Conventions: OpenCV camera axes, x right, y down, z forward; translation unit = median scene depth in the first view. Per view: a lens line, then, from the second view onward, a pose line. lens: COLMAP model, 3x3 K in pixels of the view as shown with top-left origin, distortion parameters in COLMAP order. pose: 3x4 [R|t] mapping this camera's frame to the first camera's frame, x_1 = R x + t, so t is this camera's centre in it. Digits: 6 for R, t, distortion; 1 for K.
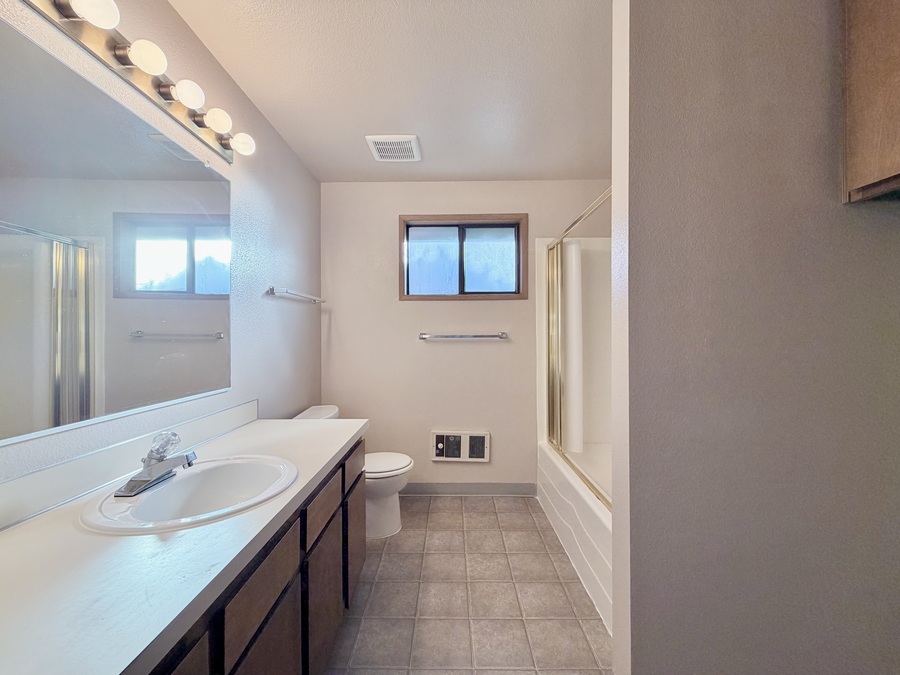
lens RADIAL K [[358.2, 0, 447.7], [0, 358.2, 337.6], [0, 0, 1]] dist [-0.000047, 0.000512]
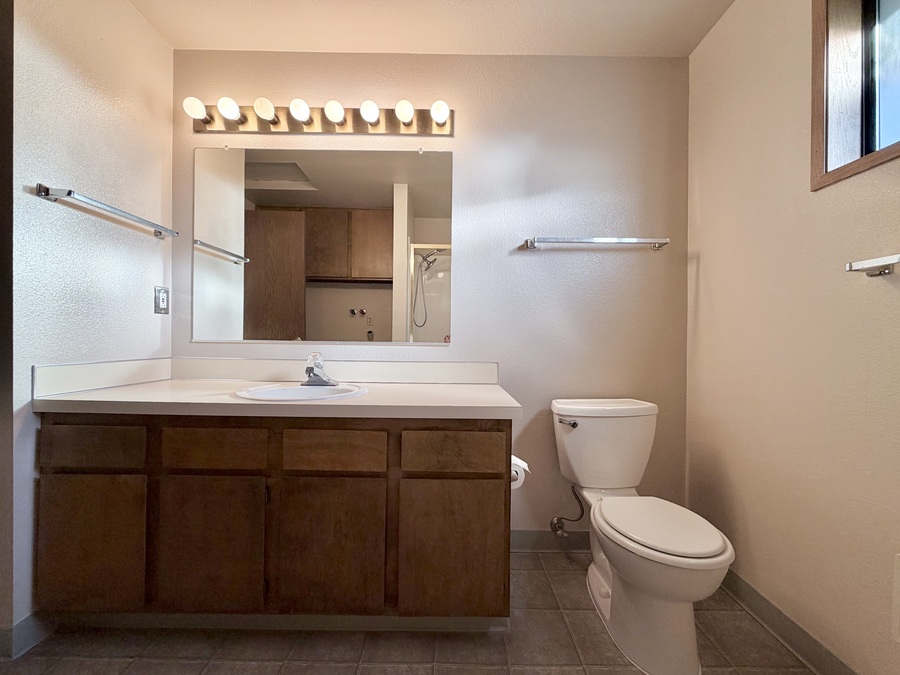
lens RADIAL K [[358.2, 0, 447.7], [0, 358.2, 337.6], [0, 0, 1]] dist [-0.000047, 0.000512]
pose [[0.020540, 0.002461, -0.999786, 0.276375], [-0.011641, 0.999930, 0.002222, 0.069362], [0.999721, 0.011593, 0.020568, 0.567380]]
